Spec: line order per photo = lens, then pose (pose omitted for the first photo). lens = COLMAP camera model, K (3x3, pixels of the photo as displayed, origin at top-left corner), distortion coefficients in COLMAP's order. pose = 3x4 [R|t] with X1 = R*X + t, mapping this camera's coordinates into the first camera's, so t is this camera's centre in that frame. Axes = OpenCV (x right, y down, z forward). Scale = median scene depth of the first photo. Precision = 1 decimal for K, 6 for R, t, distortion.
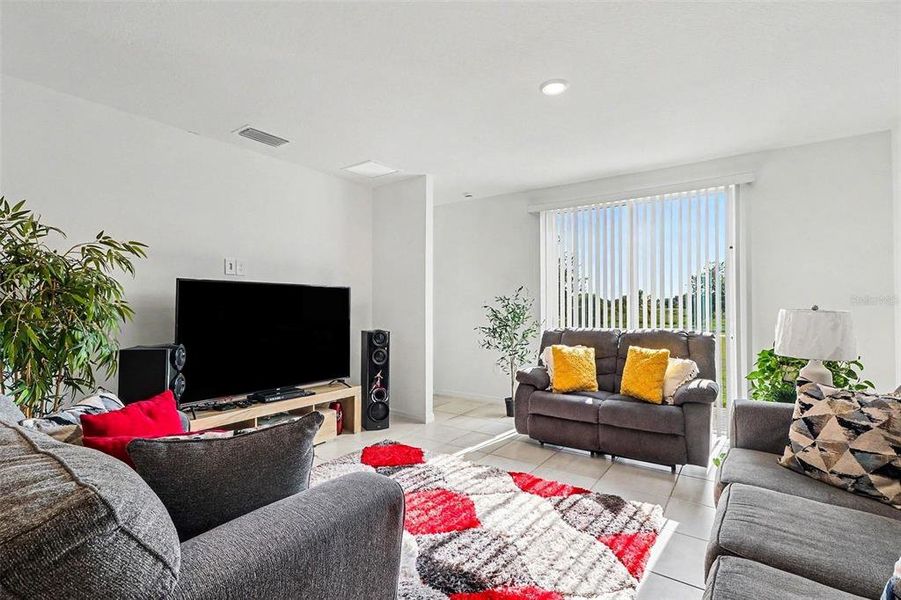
lens RADIAL K [[425.7, 0, 450.5], [0, 425.7, 285.0], [0, 0, 1]] dist [-0.026200, 0.007699]
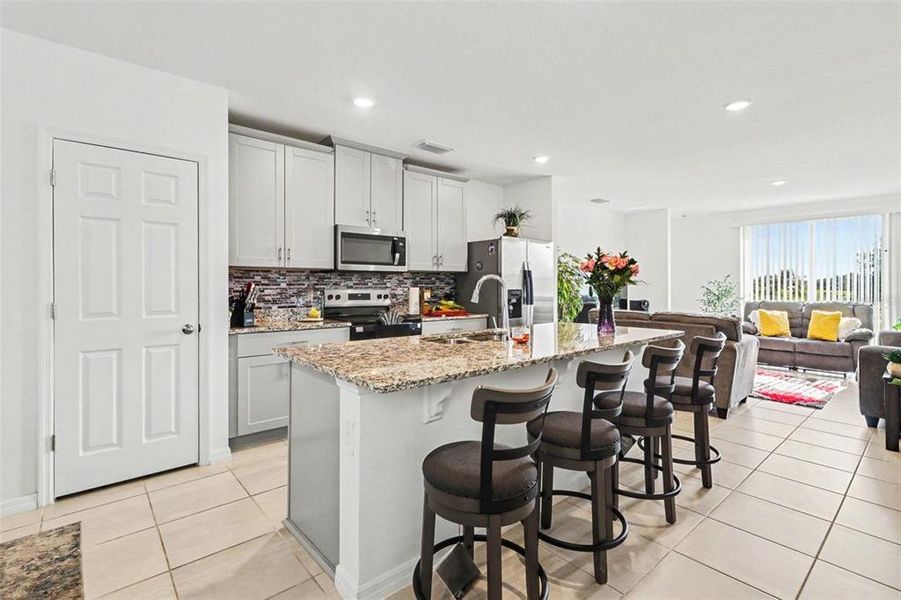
lens RADIAL K [[425.7, 0, 450.5], [0, 425.7, 285.0], [0, 0, 1]] dist [-0.026200, 0.007699]
pose [[0.972572, 0.000843, -0.232600, -0.593649], [0.007667, 0.999334, 0.035679, -0.027164], [0.232475, -0.036484, 0.971918, -0.955838]]
